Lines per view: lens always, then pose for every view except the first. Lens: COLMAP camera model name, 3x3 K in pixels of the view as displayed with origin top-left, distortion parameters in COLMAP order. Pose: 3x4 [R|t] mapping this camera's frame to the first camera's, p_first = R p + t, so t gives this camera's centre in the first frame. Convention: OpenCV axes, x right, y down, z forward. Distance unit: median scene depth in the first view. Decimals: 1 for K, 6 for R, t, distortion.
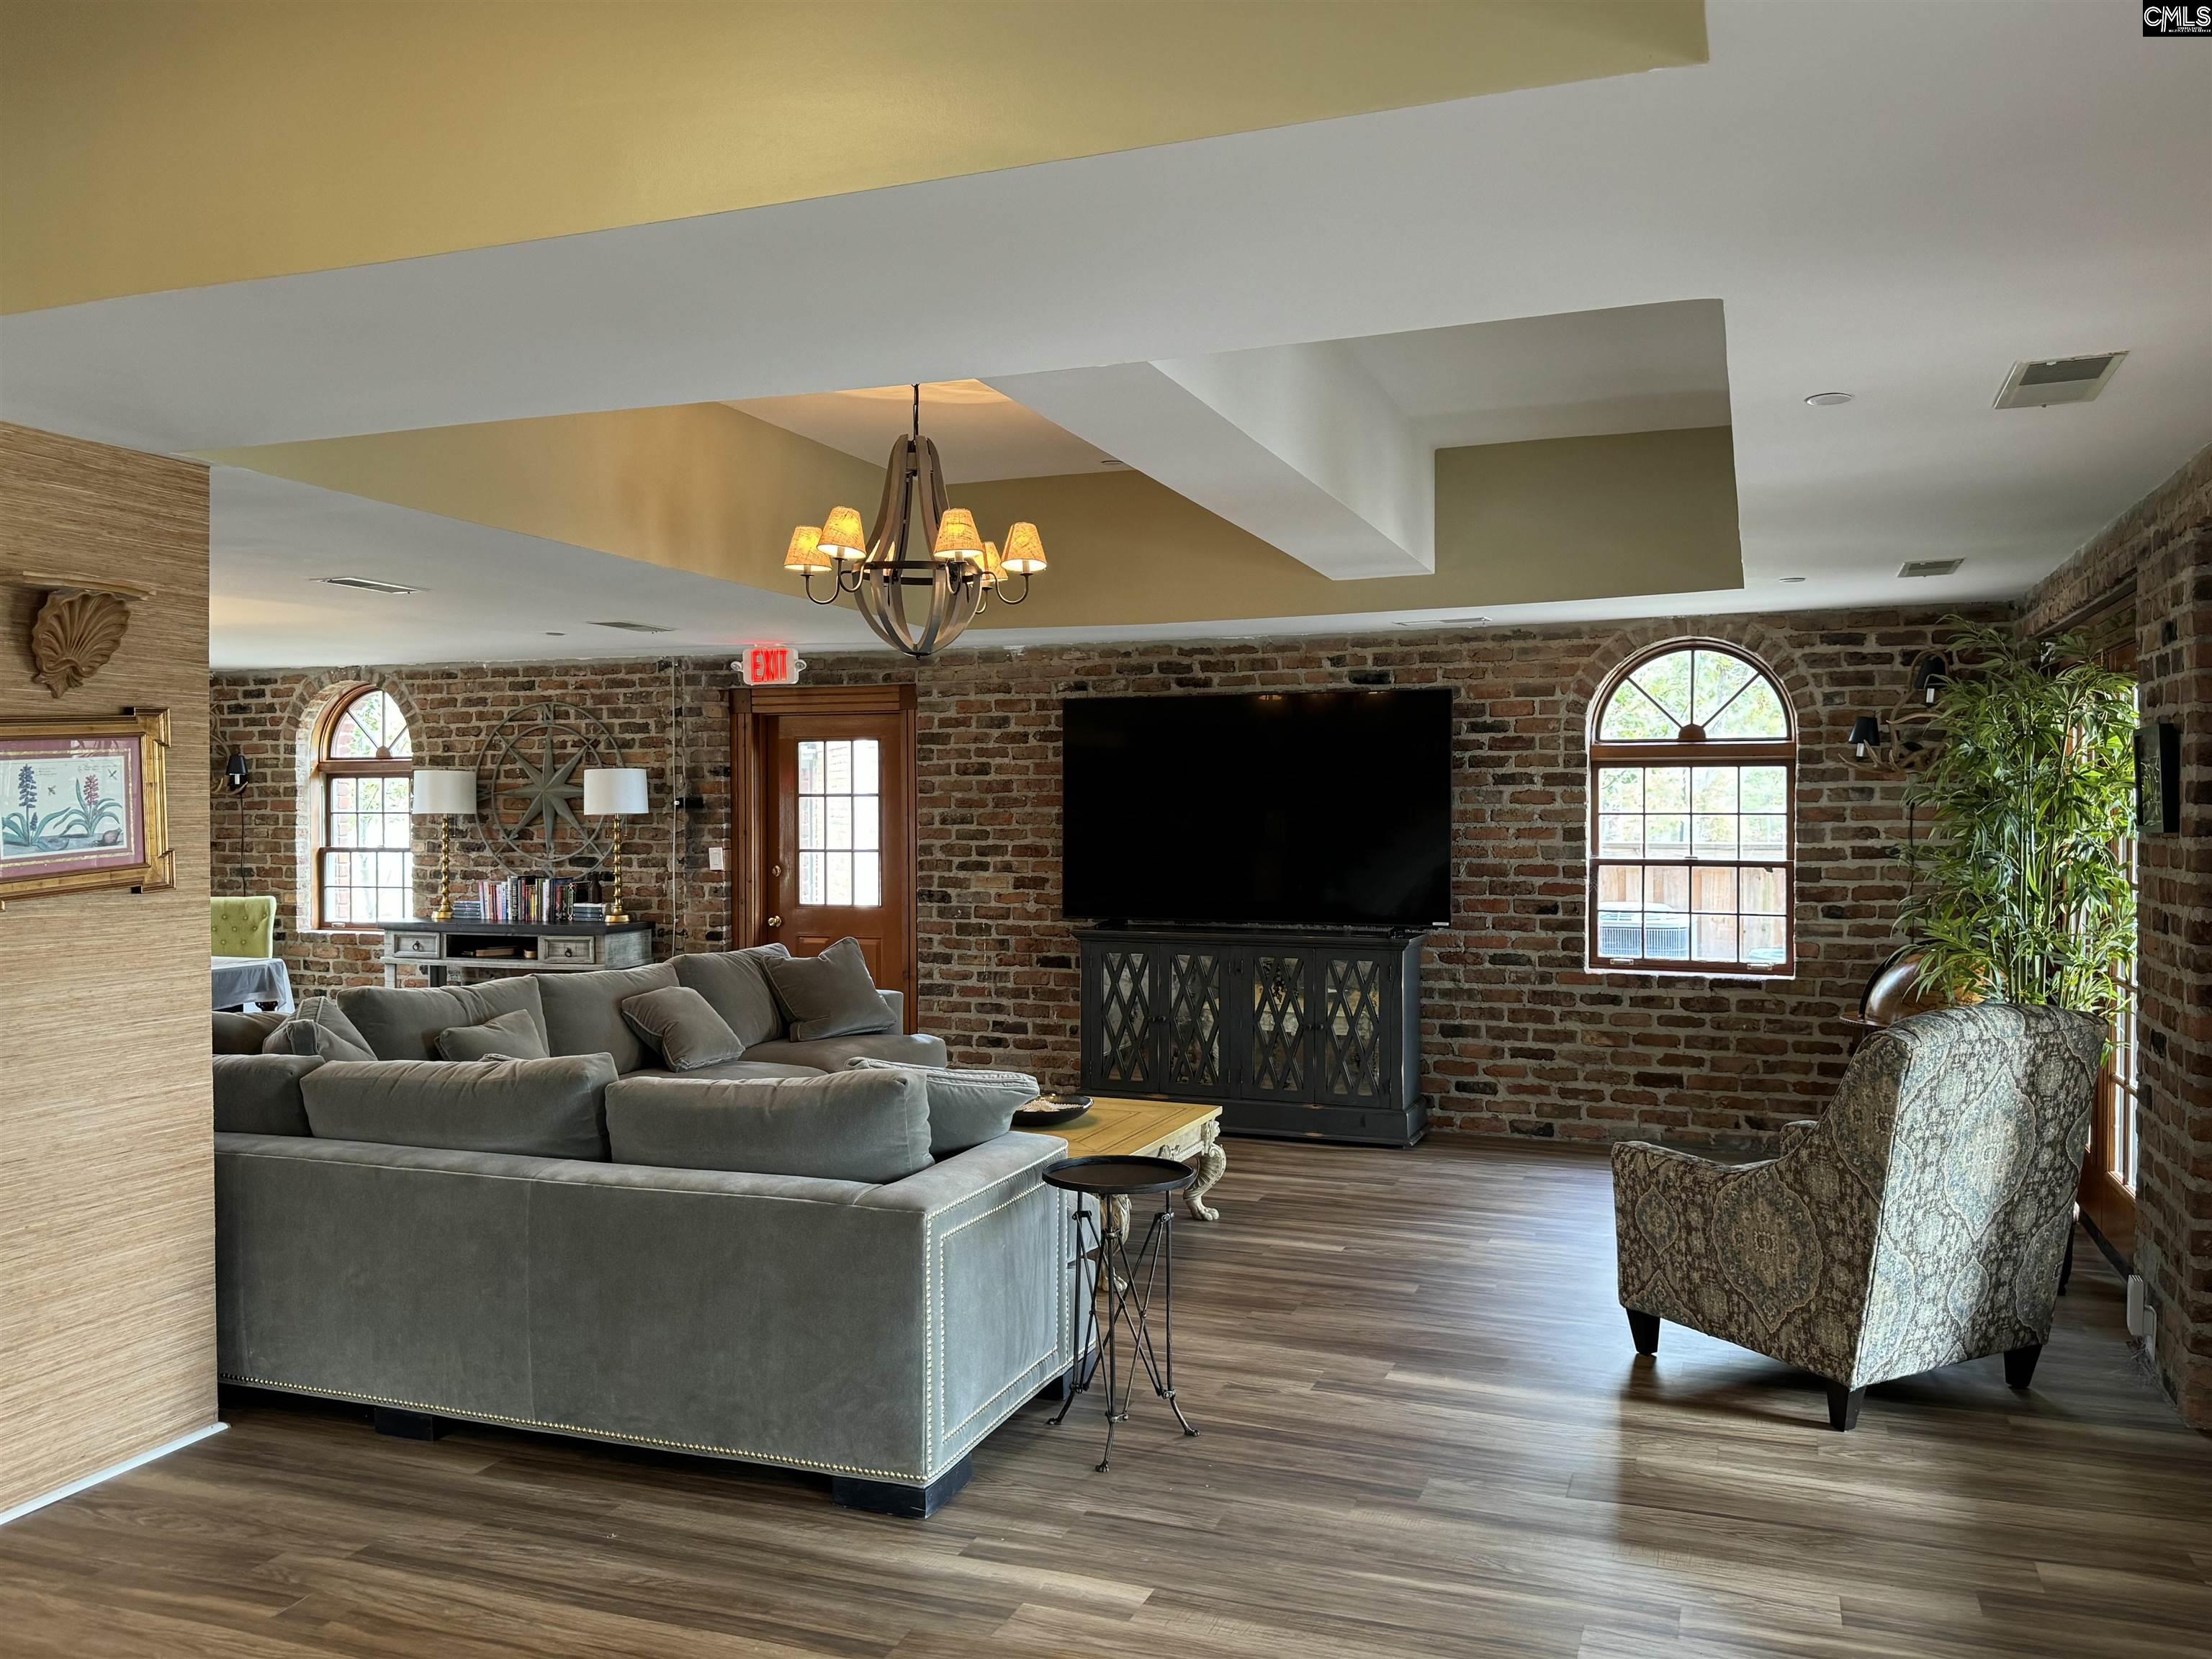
lens RADIAL K [[1729.7, 0, 1110.6], [0, 1729.7, 827.8], [0, 0, 1]] dist [0.000583, -0.015115]
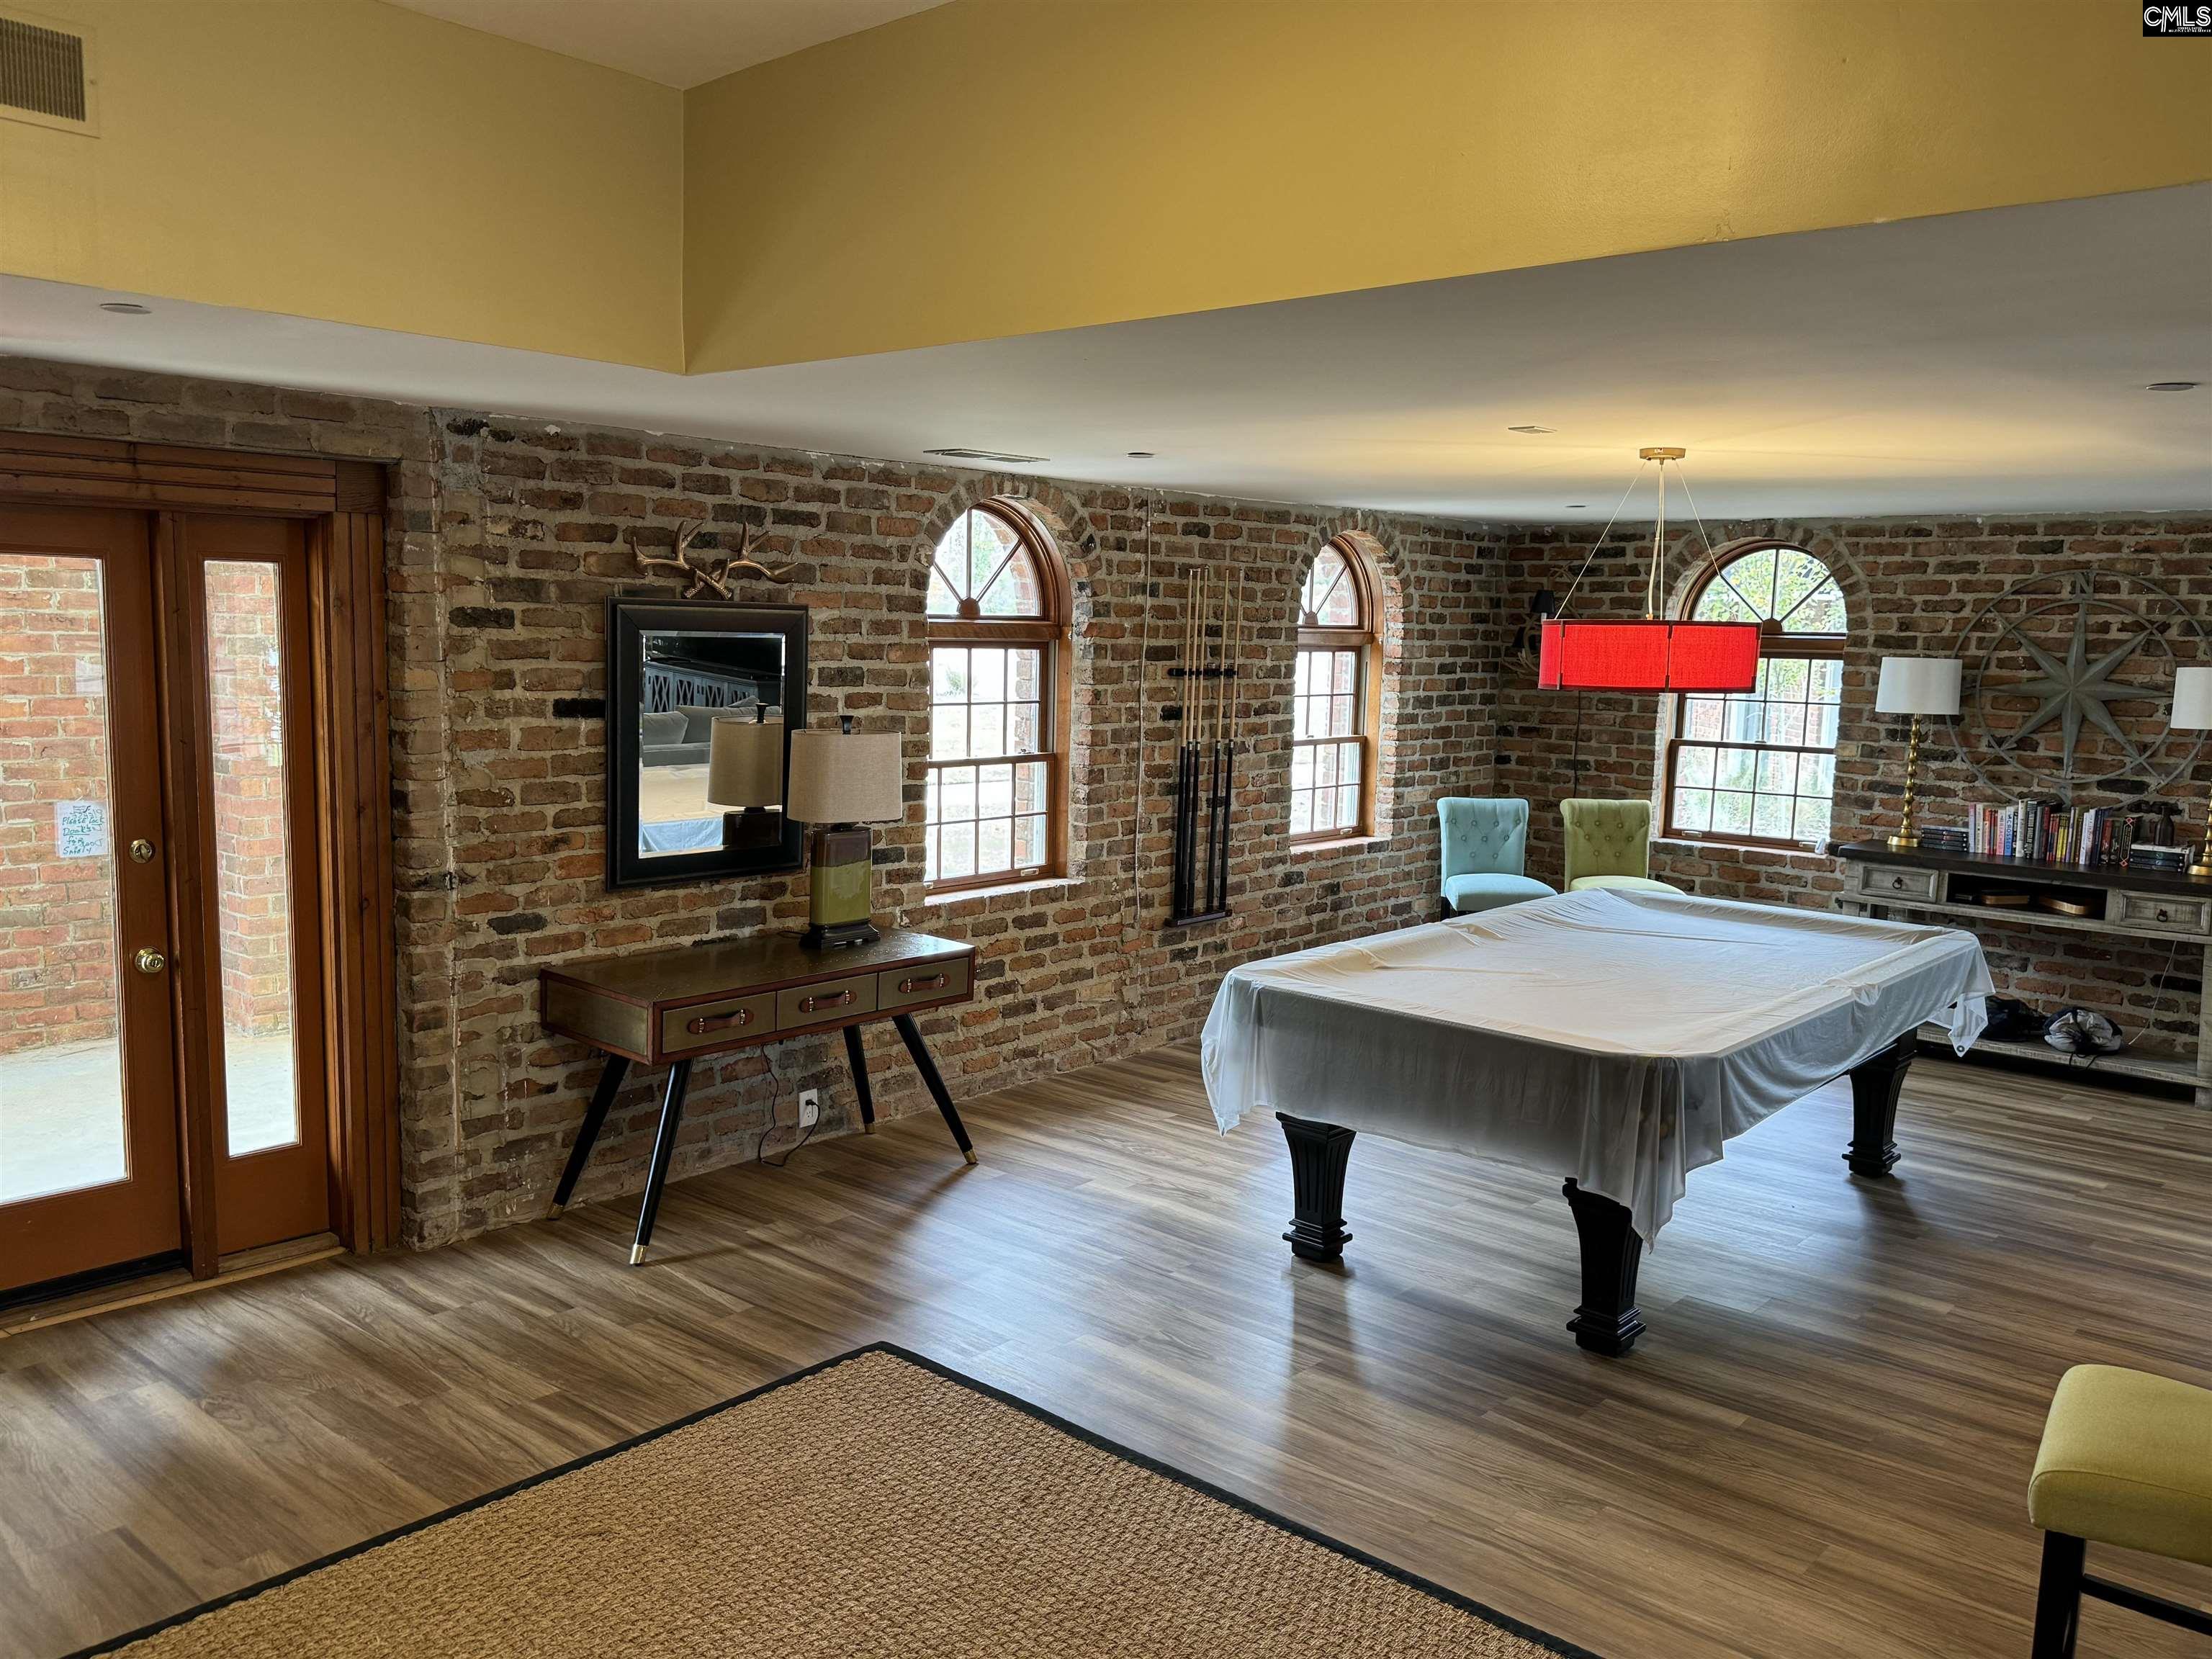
lens RADIAL K [[1729.7, 0, 1104.5], [0, 1729.7, 831.9], [0, 0, 1]] dist [0.000583, -0.015115]
pose [[0.920891, 0.065889, -0.384212, -0.417320], [-0.025852, 0.993765, 0.108459, -0.029709], [0.388962, -0.089946, 0.916852, 0.139281]]
